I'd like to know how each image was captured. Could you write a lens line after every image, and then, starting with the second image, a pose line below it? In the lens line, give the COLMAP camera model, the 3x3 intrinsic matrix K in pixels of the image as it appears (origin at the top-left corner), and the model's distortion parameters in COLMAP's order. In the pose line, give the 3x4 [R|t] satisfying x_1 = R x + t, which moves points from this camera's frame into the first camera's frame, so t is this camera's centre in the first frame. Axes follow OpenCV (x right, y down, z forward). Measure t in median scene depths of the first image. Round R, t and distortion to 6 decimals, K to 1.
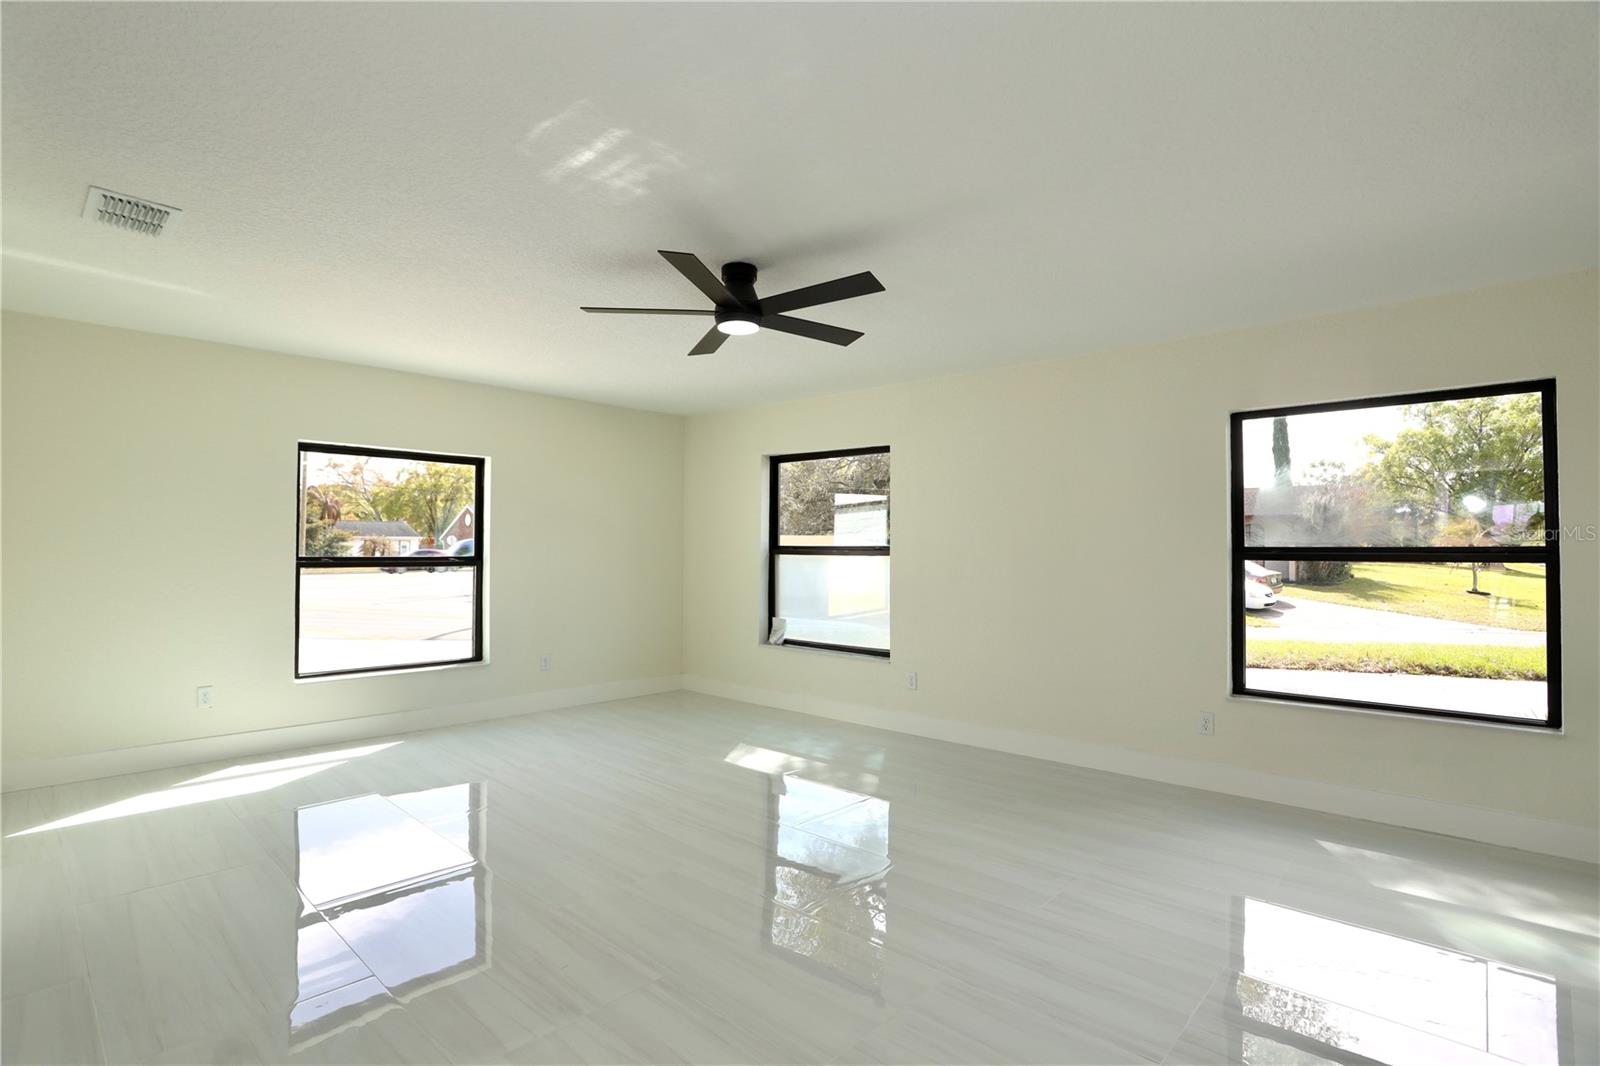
lens RADIAL K [[803.9, 0, 778.9], [0, 803.9, 533.2], [0, 0, 1]] dist [-0.064178, 0.027561]
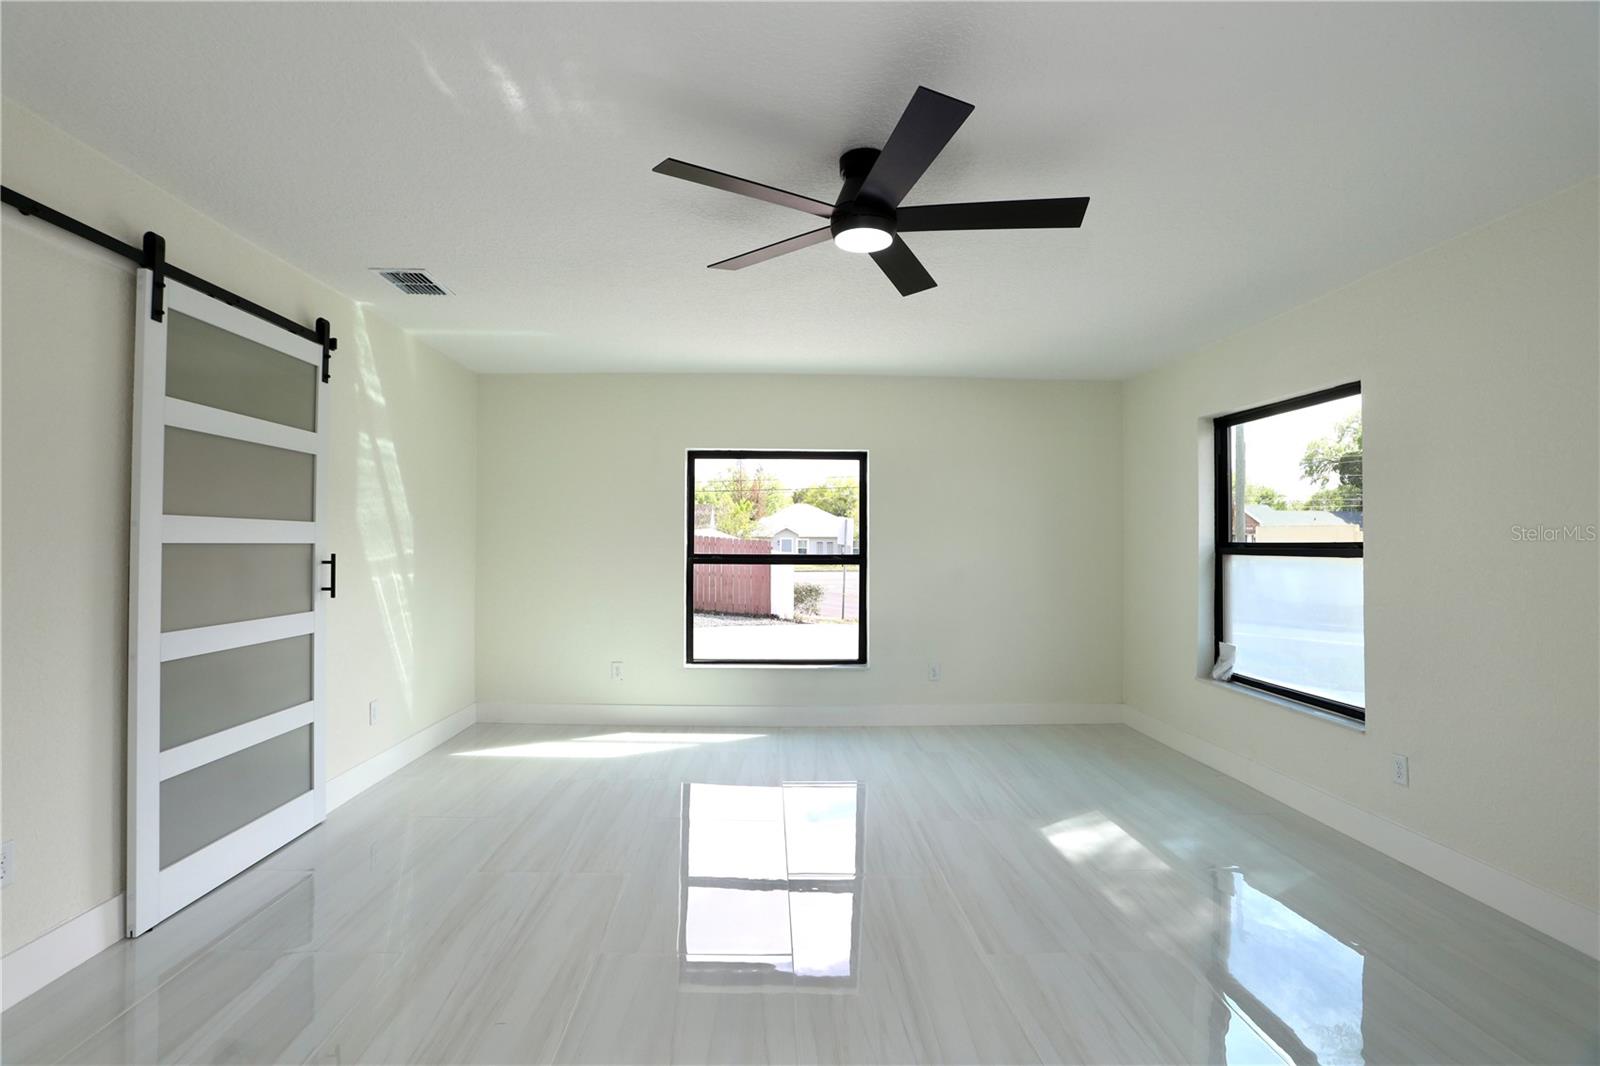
lens RADIAL K [[803.9, 0, 778.9], [0, 803.9, 533.2], [0, 0, 1]] dist [-0.064178, 0.027561]
pose [[0.710152, -0.012232, -0.703942, 0.232186], [0.013017, 0.999906, -0.004243, 0.006175], [0.703928, -0.006150, 0.710244, 0.245988]]
